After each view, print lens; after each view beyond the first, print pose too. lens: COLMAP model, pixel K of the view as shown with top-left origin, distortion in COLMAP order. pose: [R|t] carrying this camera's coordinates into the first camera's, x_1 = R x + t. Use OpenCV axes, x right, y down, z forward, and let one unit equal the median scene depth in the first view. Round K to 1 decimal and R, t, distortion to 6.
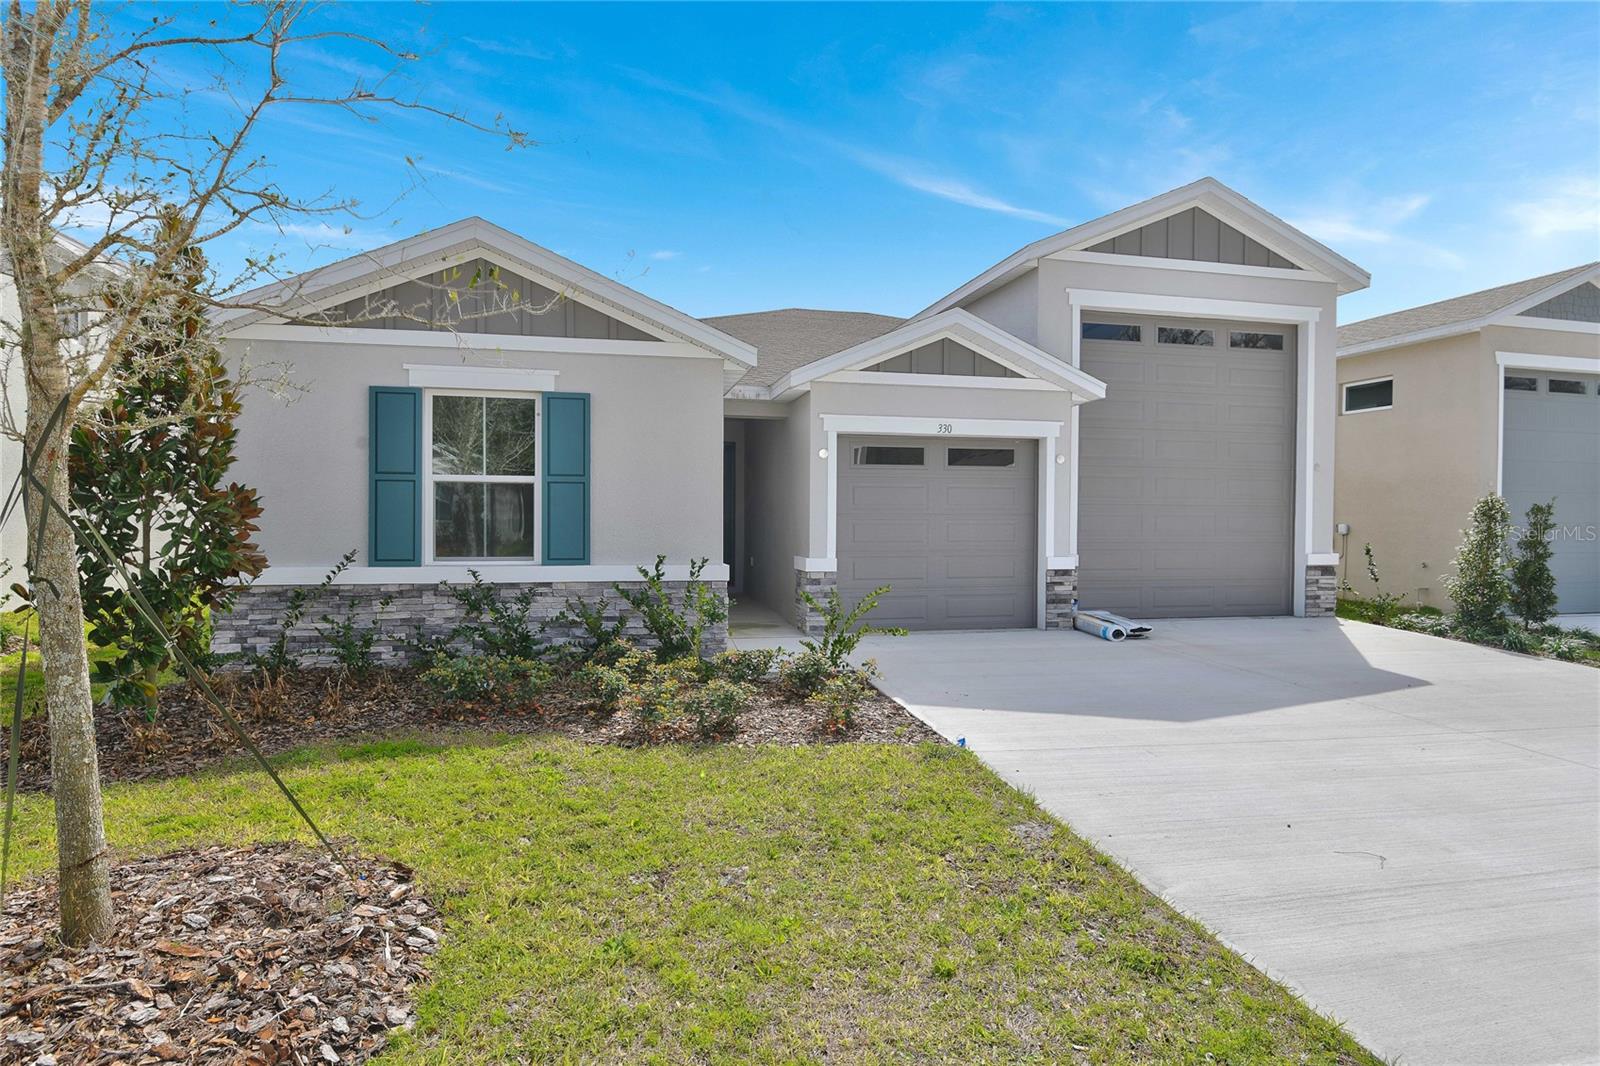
lens RADIAL K [[924.0, 0, 800.0], [0, 924.0, 533.0], [0, 0, 1]] dist [-0.018764, -0.000988]
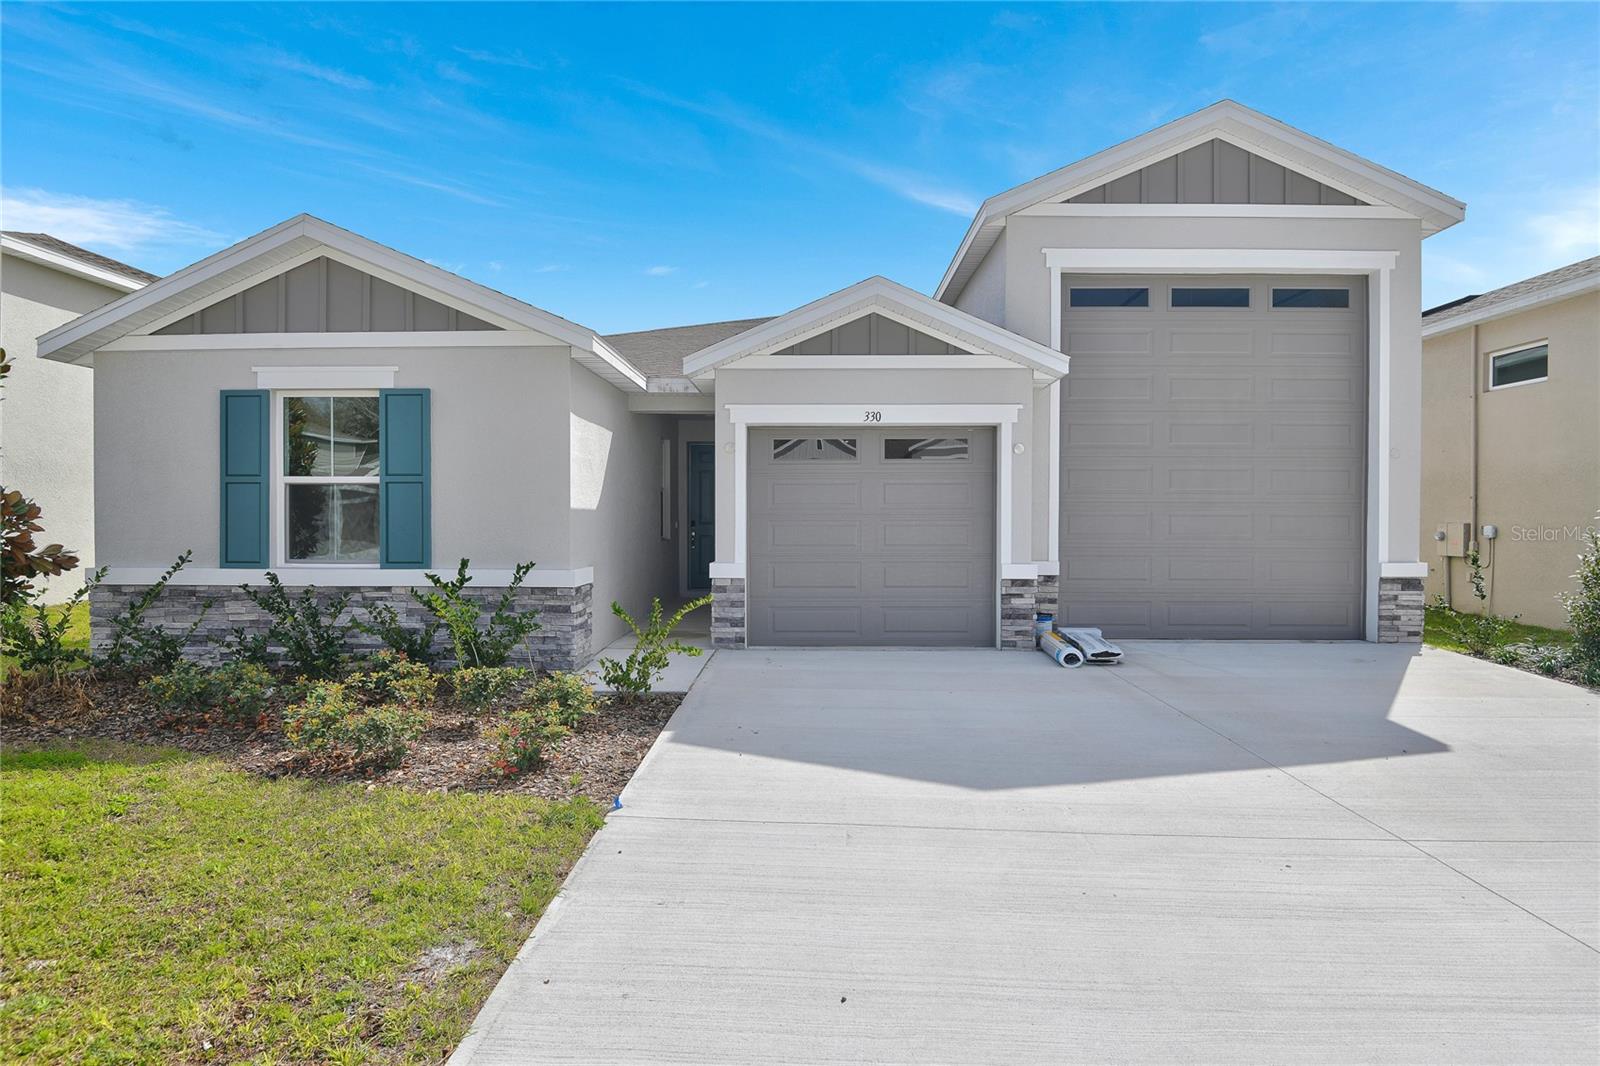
lens RADIAL K [[863.4, 0, 800.0], [0, 863.4, 533.0], [0, 0, 1]] dist [-0.004550, -0.028949]
pose [[0.968324, 0.000922, -0.249696, 0.286281], [-0.001527, 0.999996, -0.002228, -0.000617], [0.249693, 0.002539, 0.968322, 0.182830]]
